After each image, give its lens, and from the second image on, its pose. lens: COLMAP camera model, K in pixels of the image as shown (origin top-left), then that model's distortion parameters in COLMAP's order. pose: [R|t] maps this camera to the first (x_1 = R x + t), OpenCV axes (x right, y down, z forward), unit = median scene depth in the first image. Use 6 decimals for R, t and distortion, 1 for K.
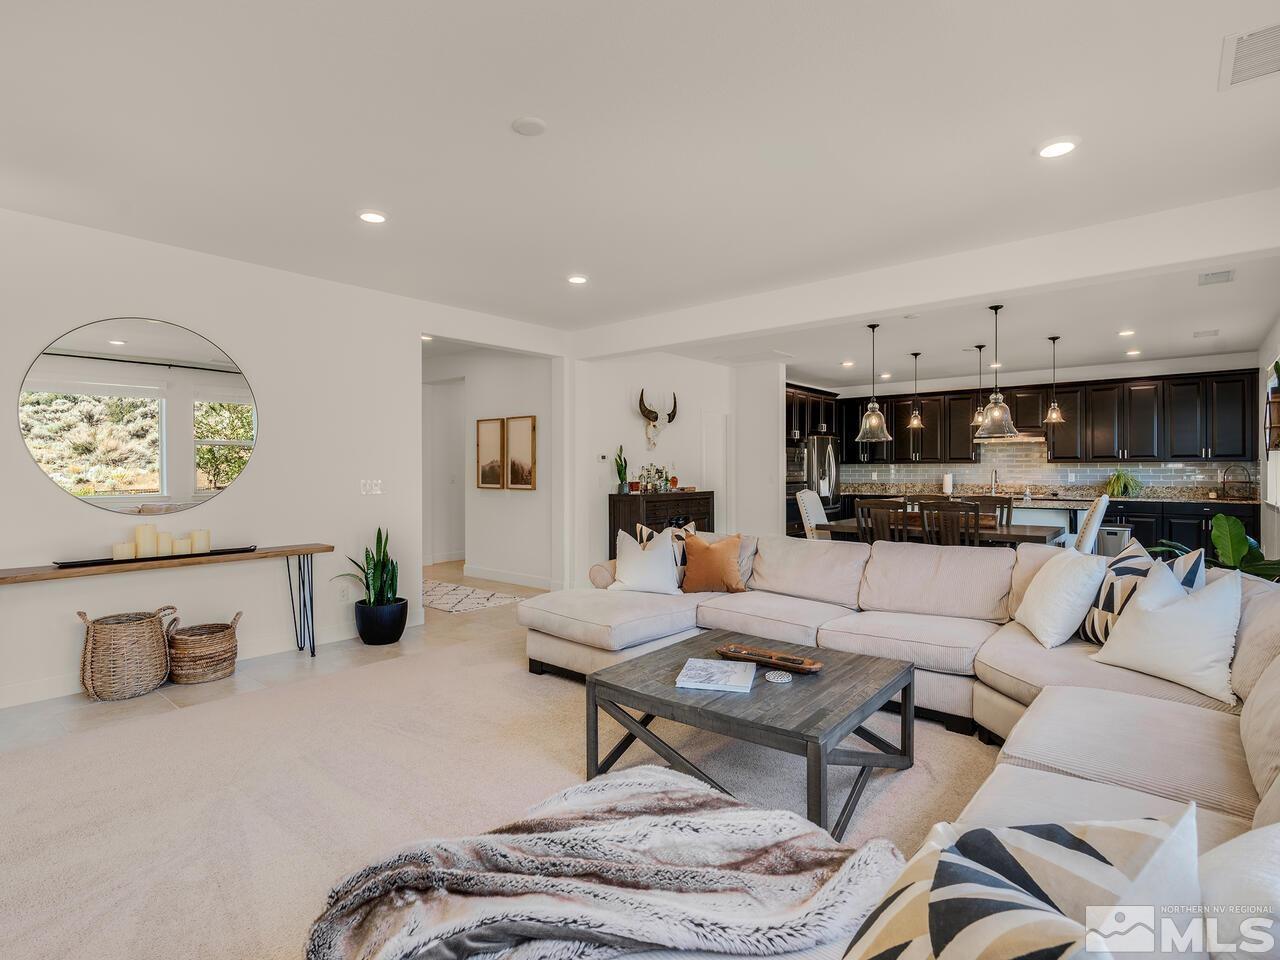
lens RADIAL K [[655.7, 0, 635.8], [0, 655.7, 466.9], [0, 0, 1]] dist [-0.006620, 0.002030]
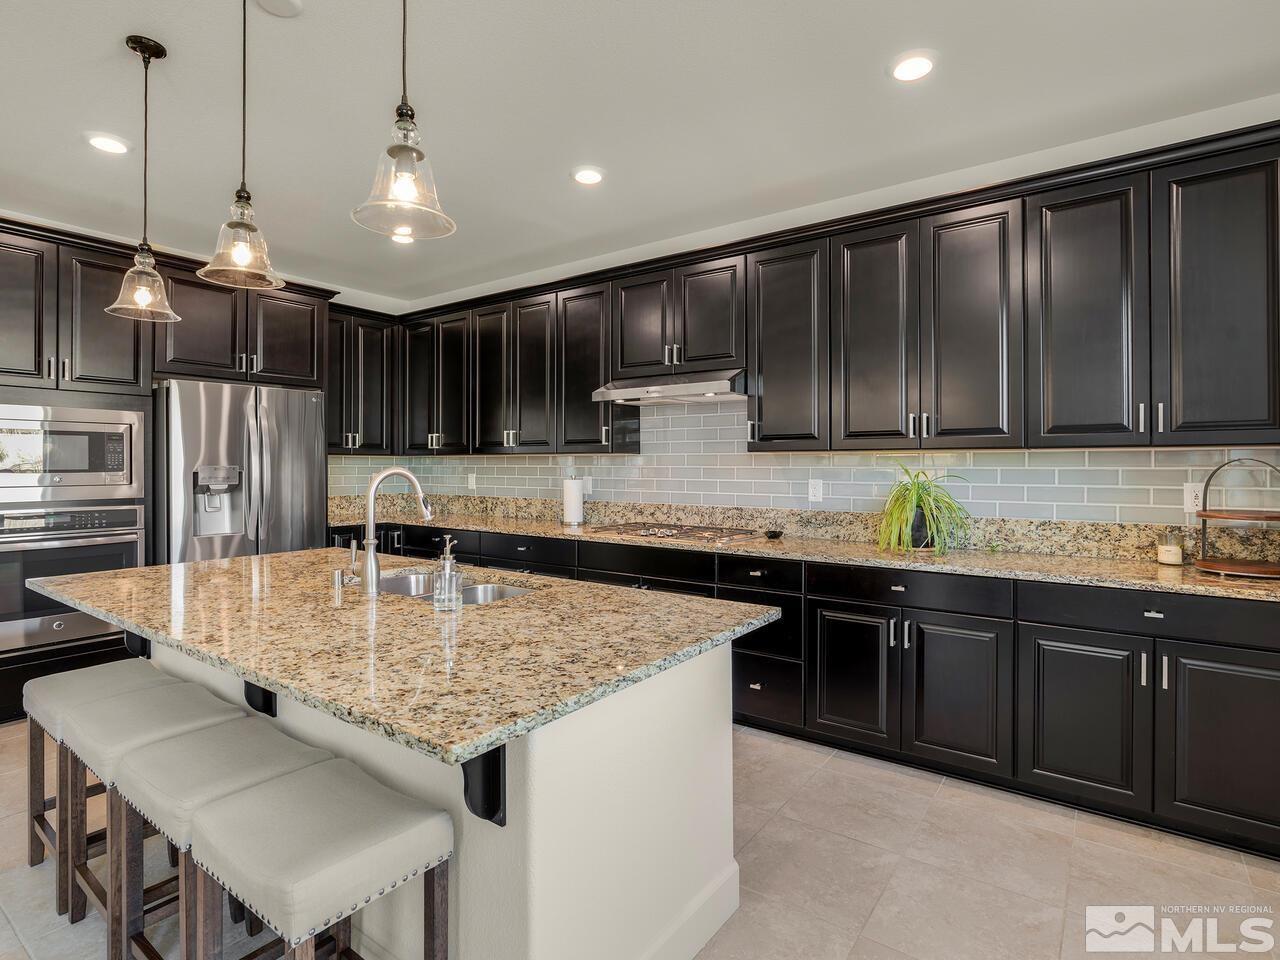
lens RADIAL K [[655.7, 0, 646.8], [0, 655.7, 466.1], [0, 0, 1]] dist [-0.006620, 0.002030]
pose [[0.997353, 0.000273, 0.072716, 0.583236], [-0.000968, 0.999954, 0.009531, -0.001956], [-0.072710, -0.009576, 0.997307, 0.674715]]
